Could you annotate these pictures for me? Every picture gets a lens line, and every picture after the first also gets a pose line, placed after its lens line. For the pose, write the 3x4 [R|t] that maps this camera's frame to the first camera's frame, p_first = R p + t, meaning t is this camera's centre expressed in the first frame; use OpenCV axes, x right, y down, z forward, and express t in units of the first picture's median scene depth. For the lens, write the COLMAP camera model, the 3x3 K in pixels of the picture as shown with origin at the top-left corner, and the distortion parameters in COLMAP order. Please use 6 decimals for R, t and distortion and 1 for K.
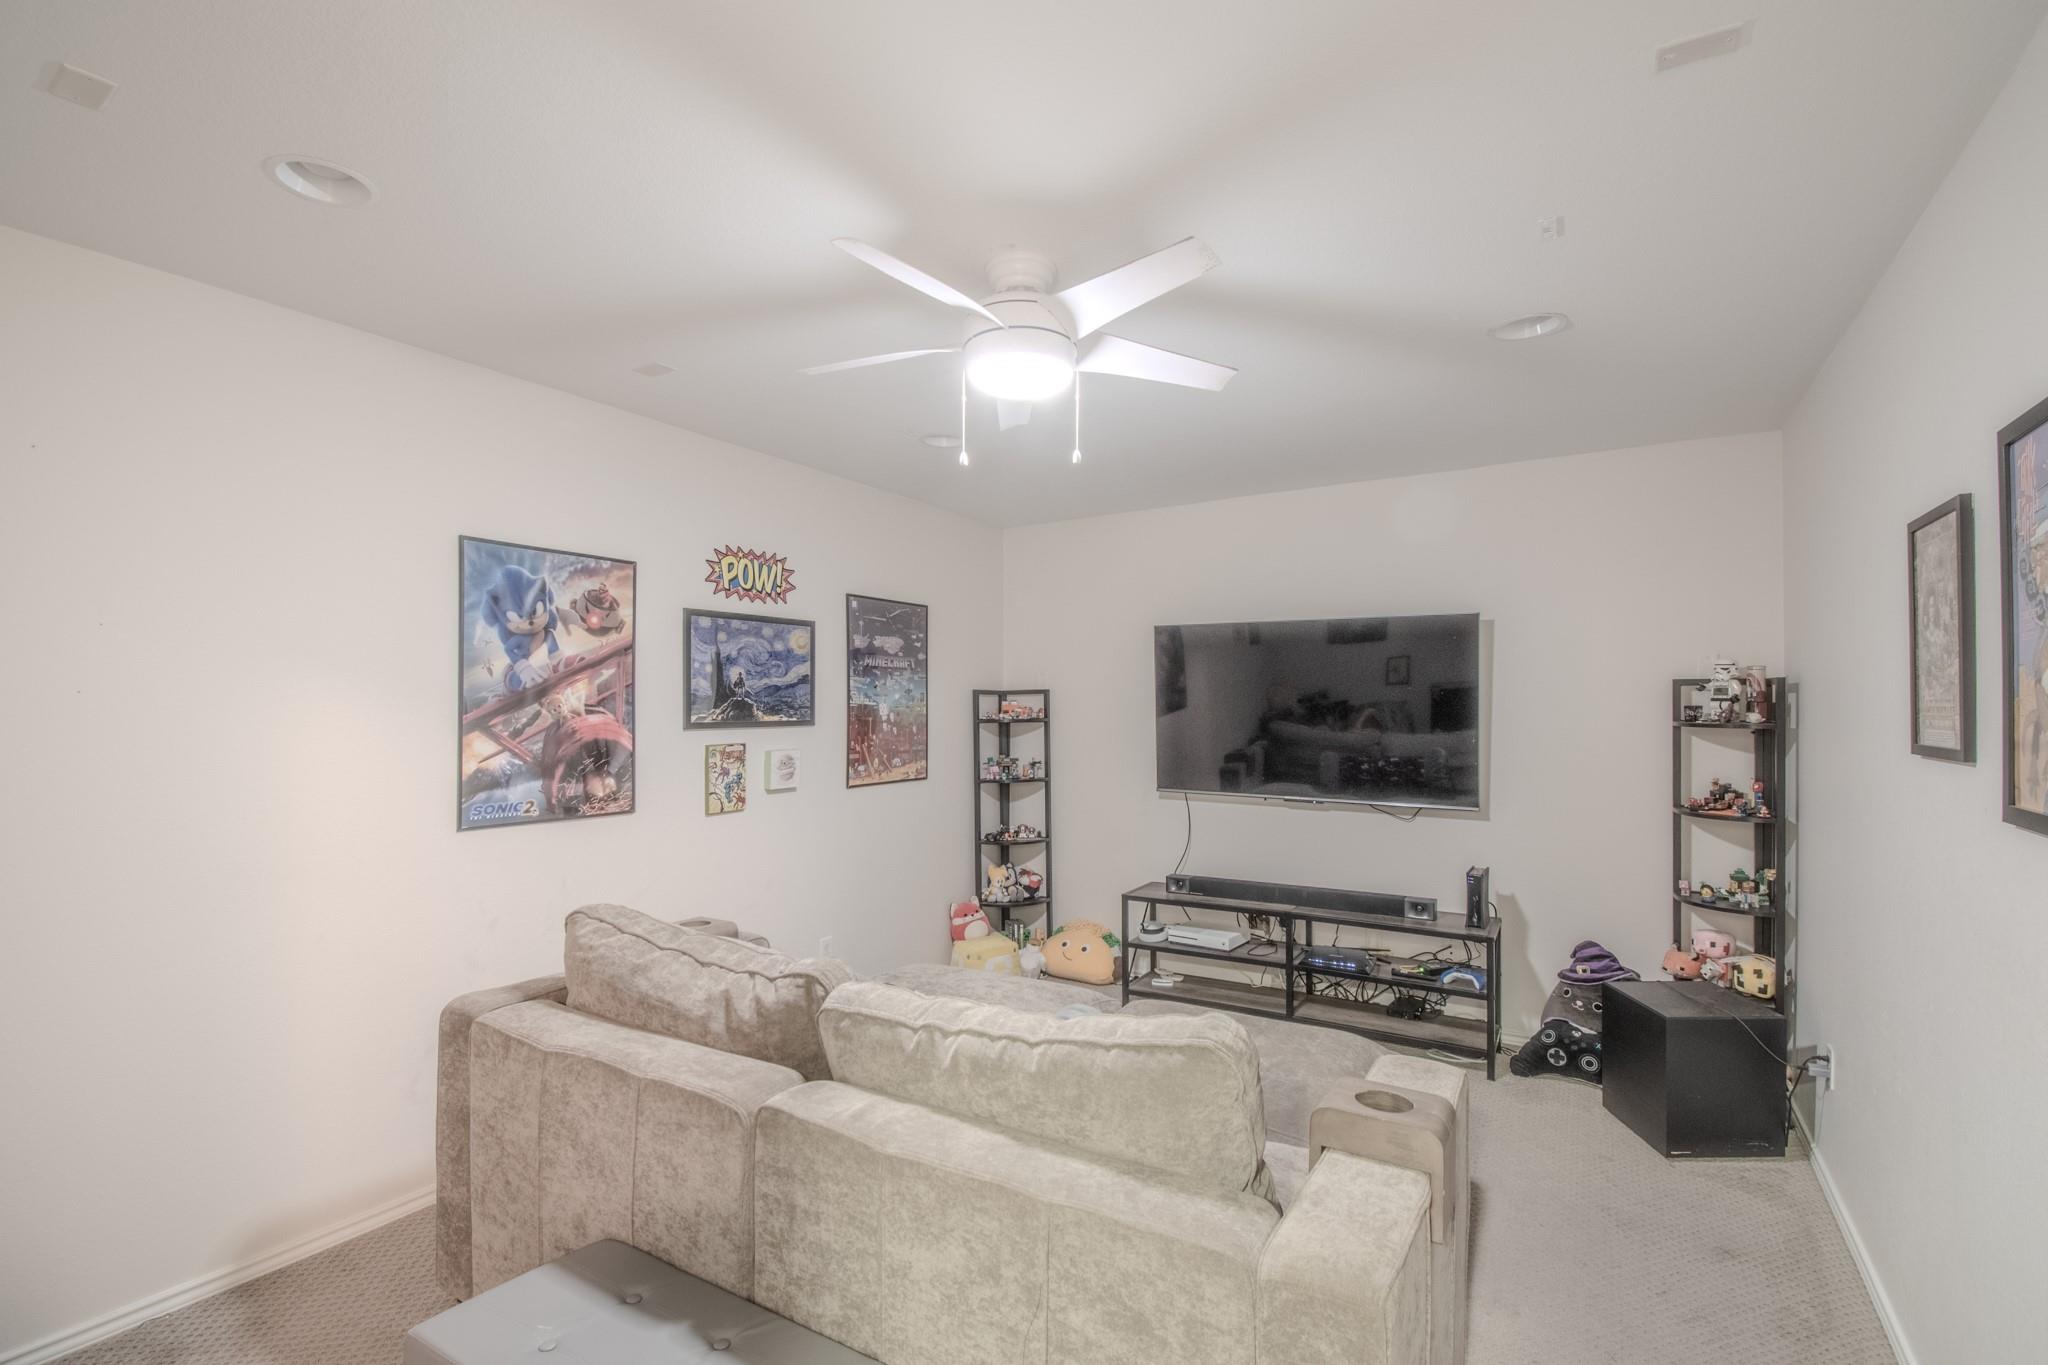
lens RADIAL K [[1004.4, 0, 1024.0], [0, 1004.4, 682.5], [0, 0, 1]] dist [0.000424, -0.000095]
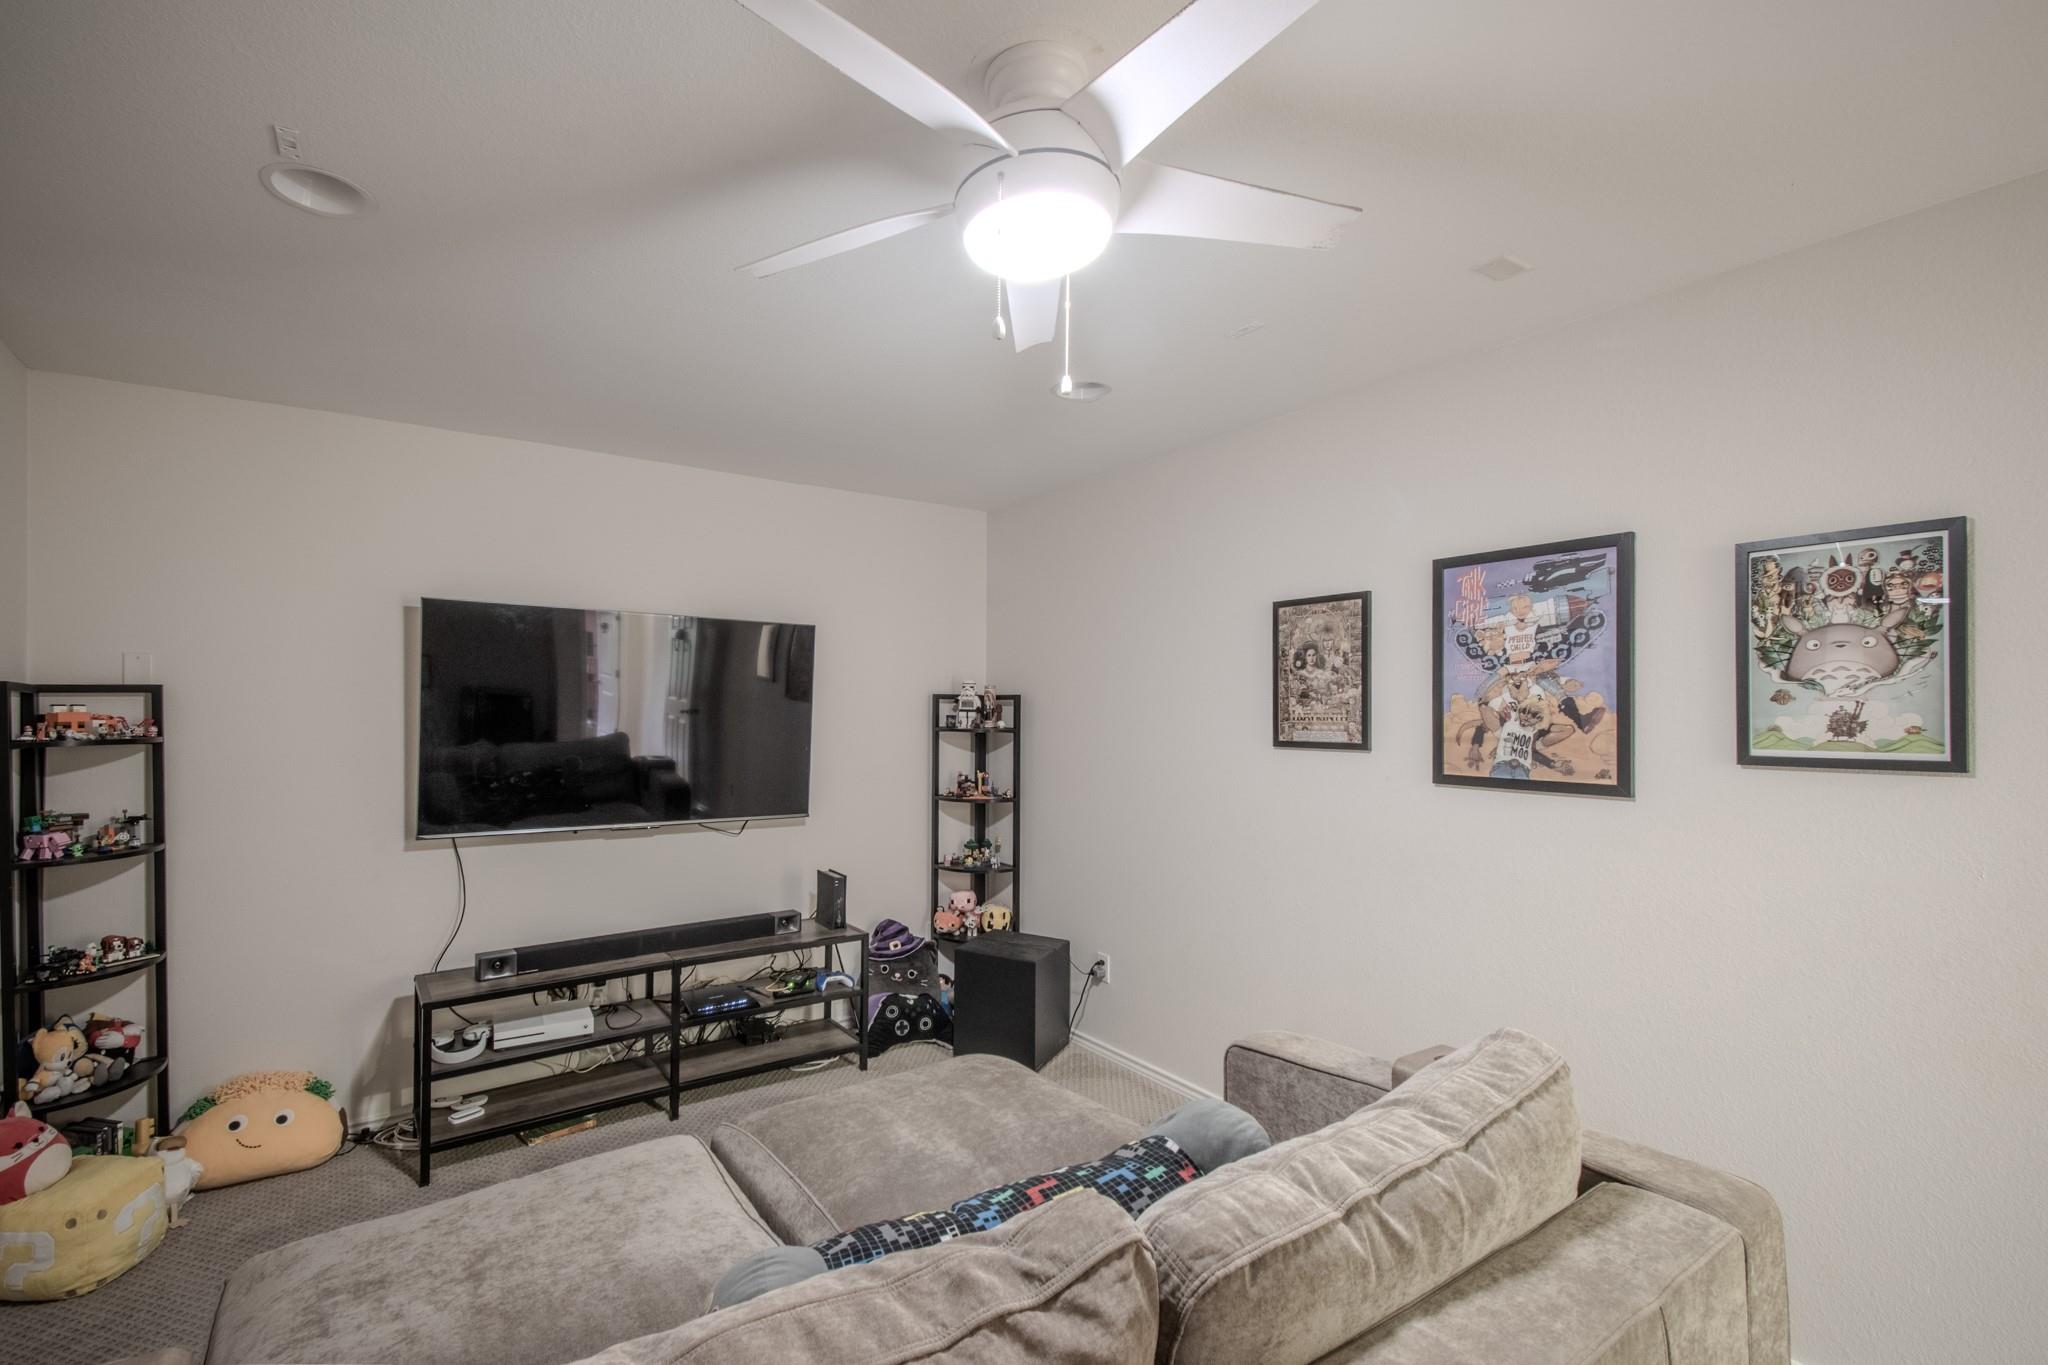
lens RADIAL K [[896.9, 0, 1024.0], [0, 896.9, 682.5], [0, 0, 1]] dist [0.048819, -0.020447]
pose [[0.392553, 0.034543, 0.919080, -0.323969], [-0.024224, 0.999336, -0.027212, 0.009105], [-0.919410, -0.011582, 0.393130, 0.431793]]
